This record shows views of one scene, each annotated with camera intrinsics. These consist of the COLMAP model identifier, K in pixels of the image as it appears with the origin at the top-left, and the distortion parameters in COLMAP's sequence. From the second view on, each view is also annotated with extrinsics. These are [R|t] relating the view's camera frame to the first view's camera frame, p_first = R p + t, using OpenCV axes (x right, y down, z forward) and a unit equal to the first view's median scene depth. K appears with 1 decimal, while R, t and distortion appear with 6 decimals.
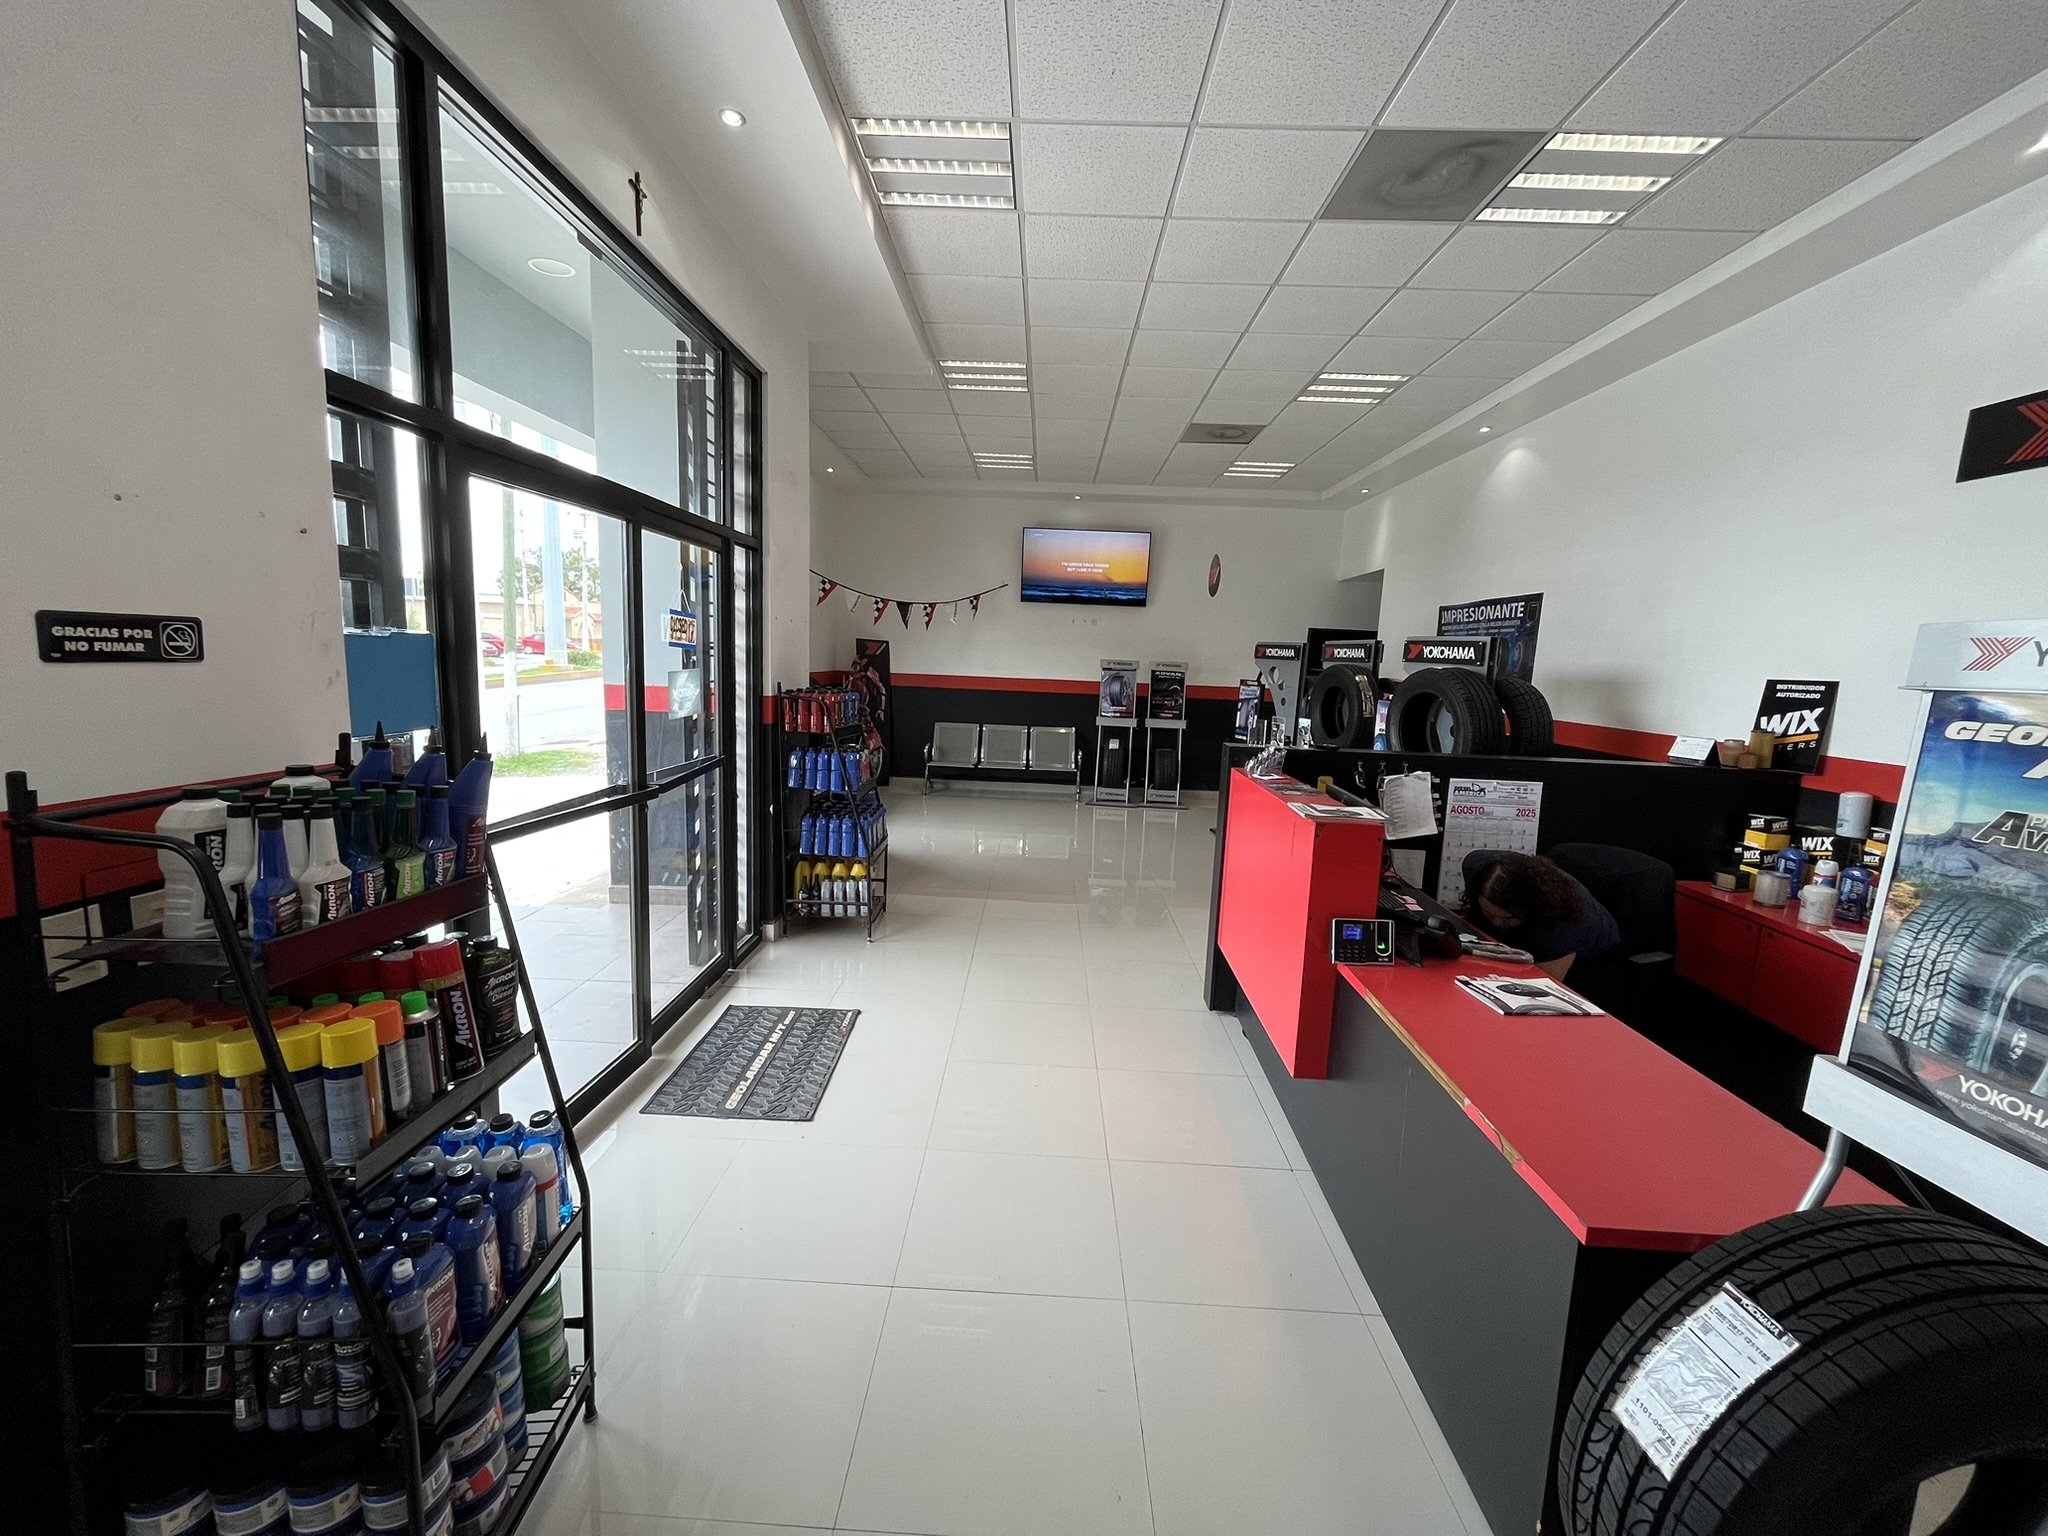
lens RADIAL K [[828.2, 0, 1032.5], [0, 828.2, 776.7], [0, 0, 1]] dist [-0.000727, -0.000268]
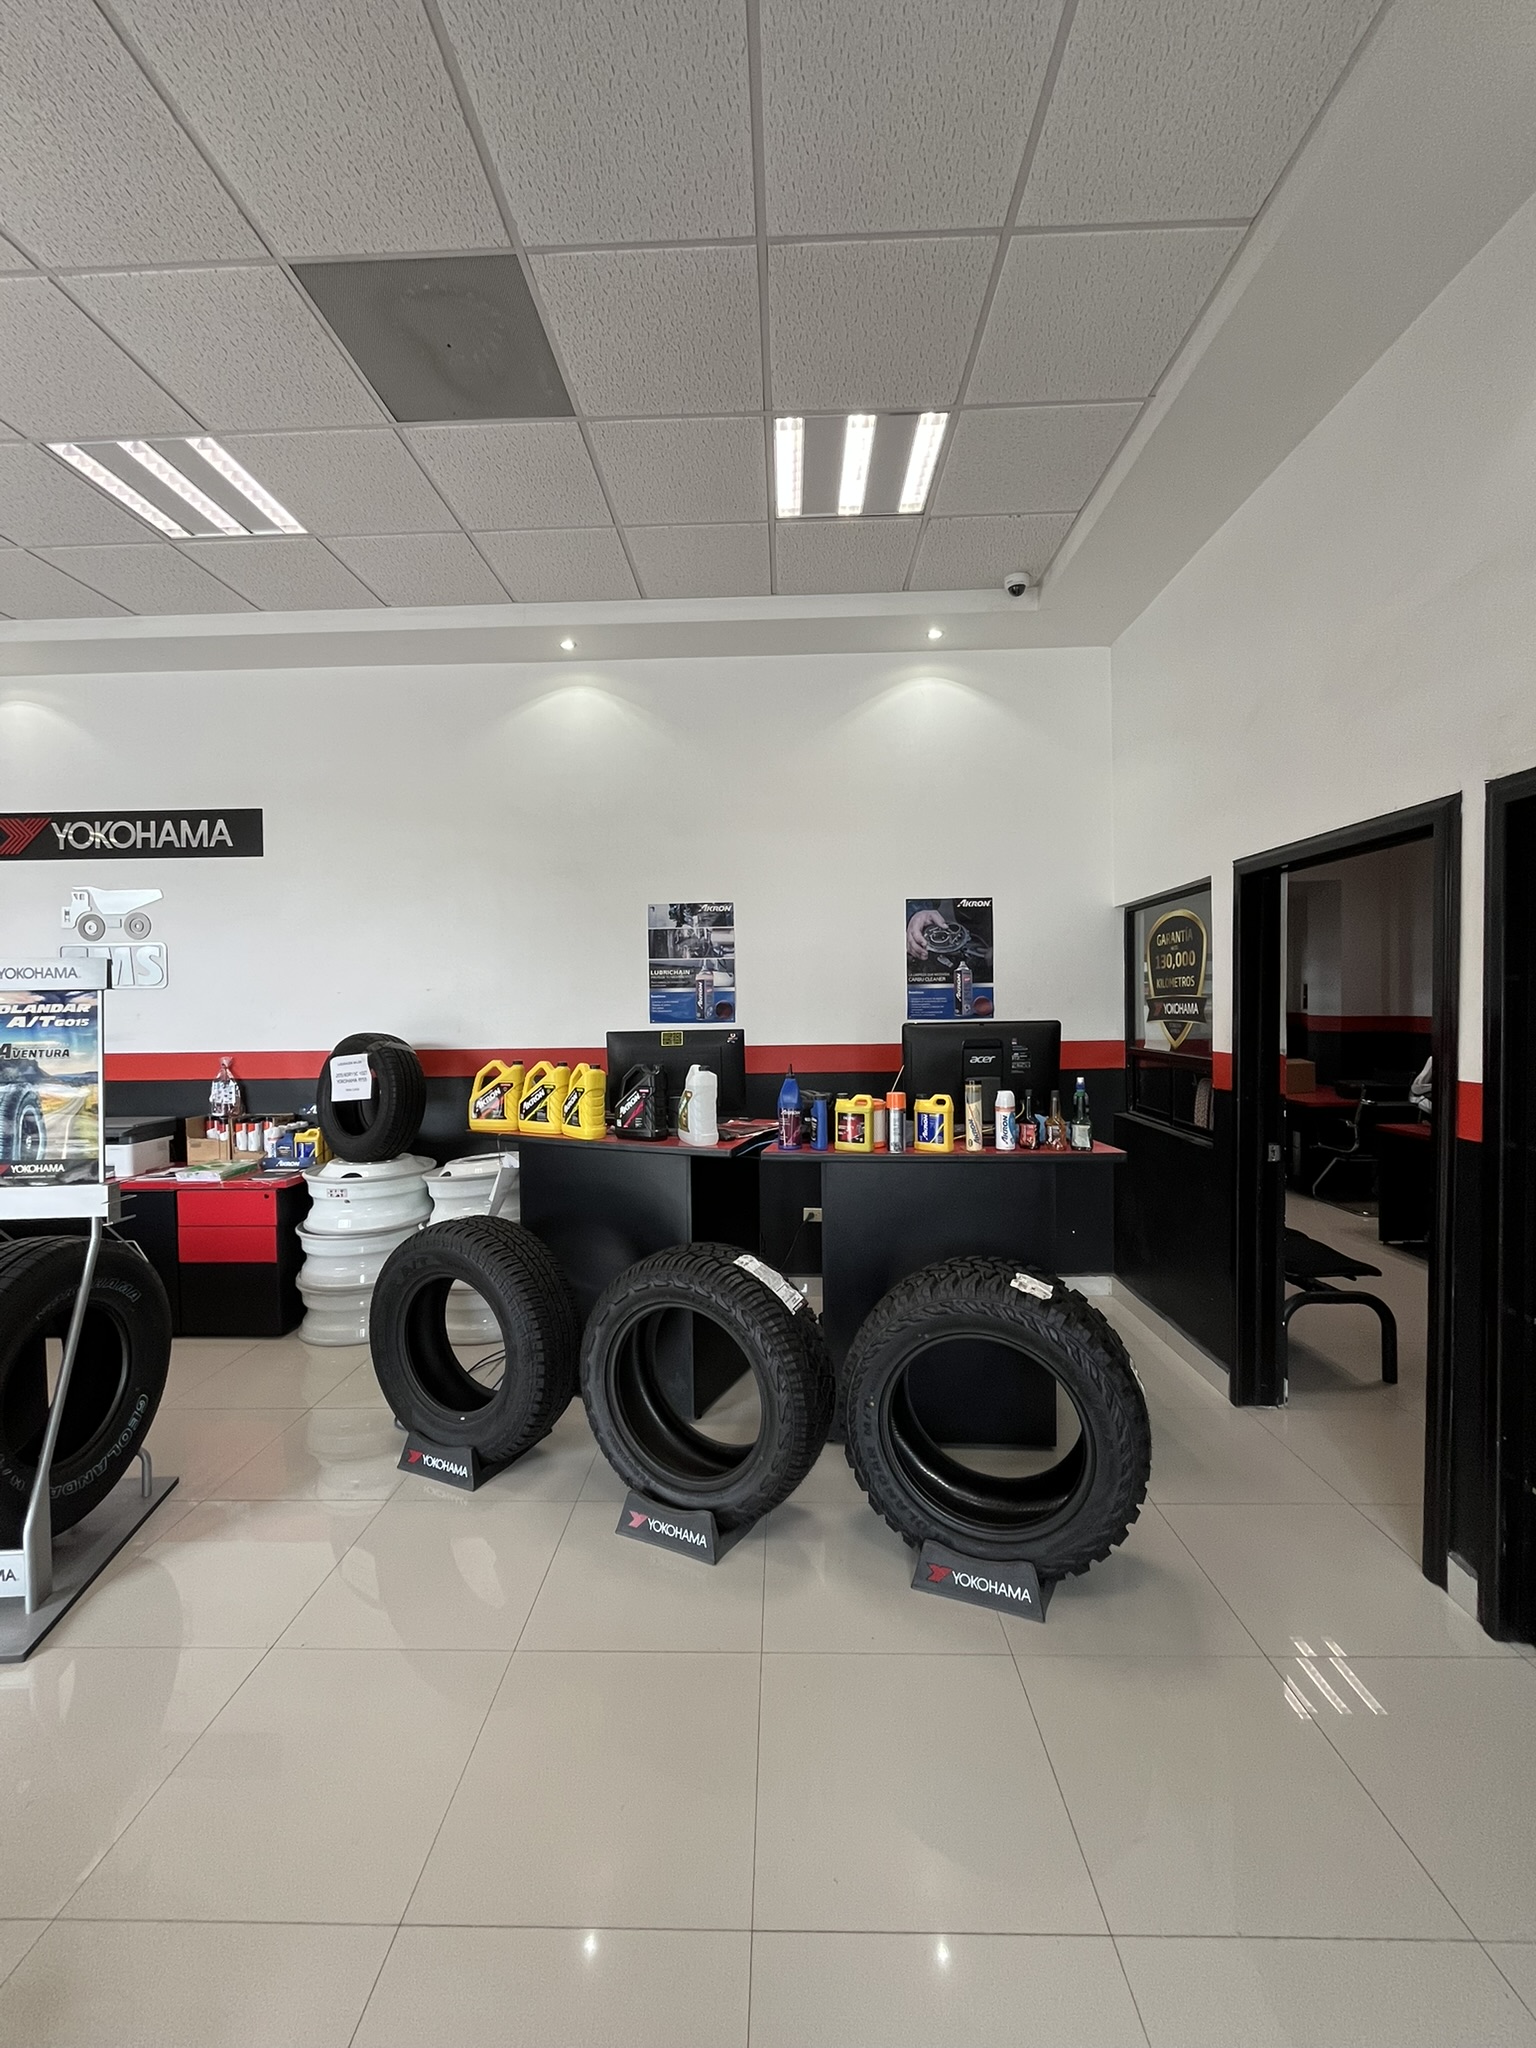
lens RADIAL K [[828.2, 0, 755.6], [0, 828.2, 1011.3], [0, 0, 1]] dist [-0.000727, -0.000268]
pose [[0.012575, -0.055415, 0.998384, -0.121345], [0.160940, 0.985557, 0.052676, 0.019618], [-0.986884, 0.160018, 0.021312, -0.126576]]
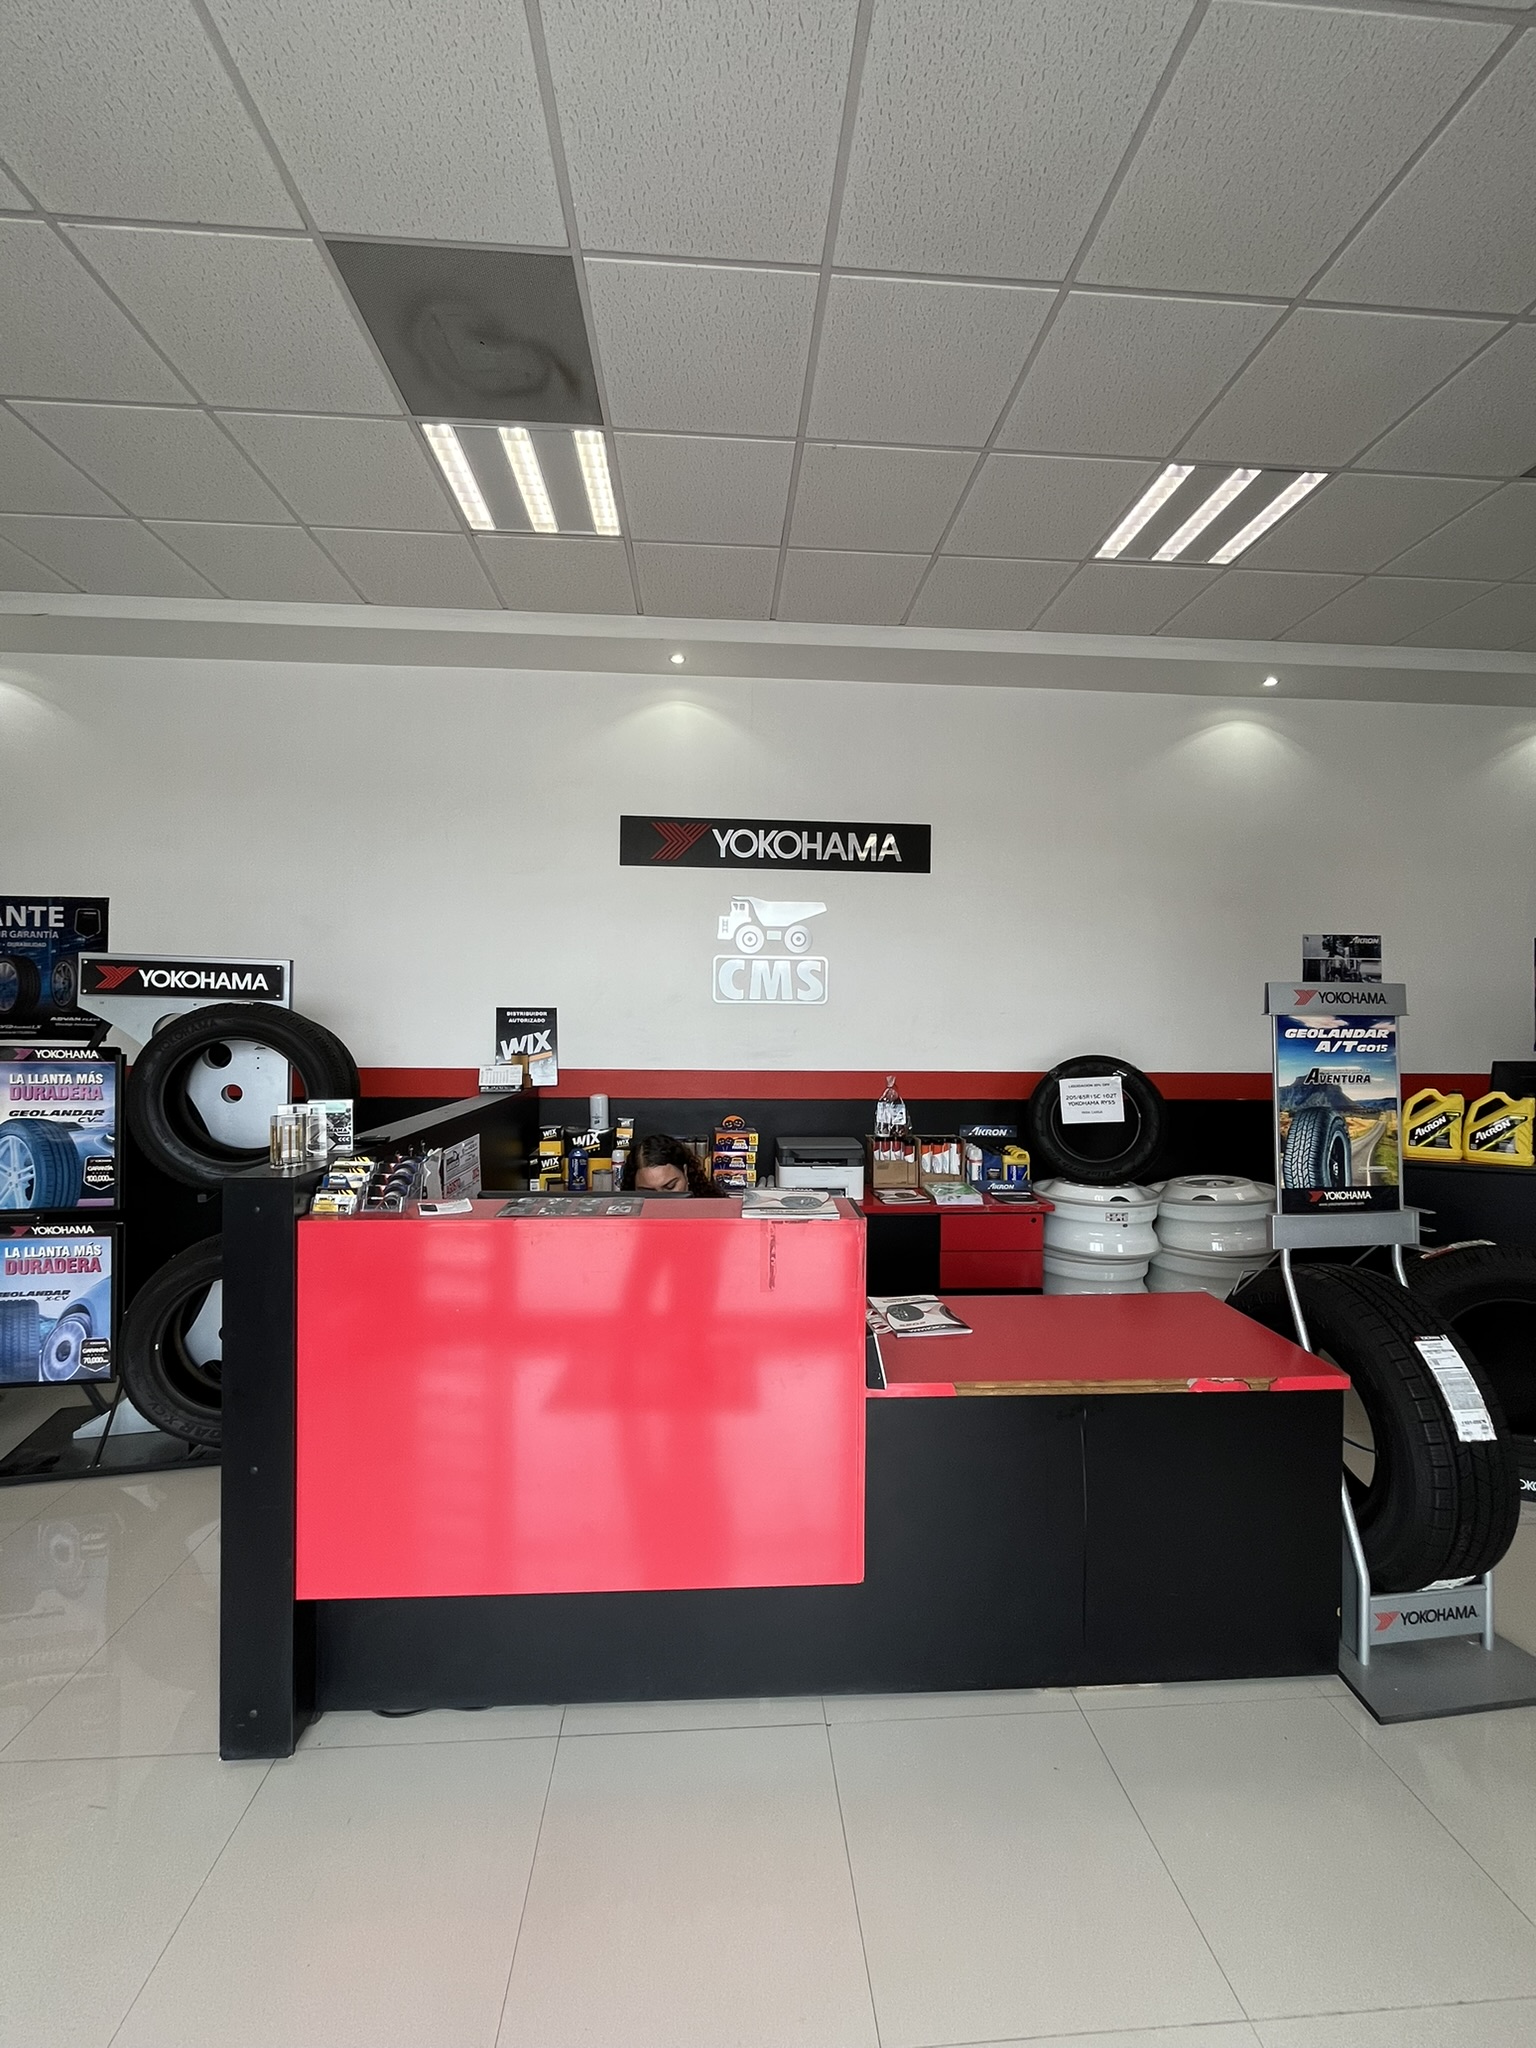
lens RADIAL K [[828.2, 0, 760.0], [0, 828.2, 1024.7], [0, 0, 1]] dist [-0.000727, -0.000268]
pose [[-0.081828, -0.049418, 0.995421, -0.106019], [0.134137, 0.989137, 0.060133, -0.048033], [-0.987579, 0.138444, -0.074310, 0.310177]]
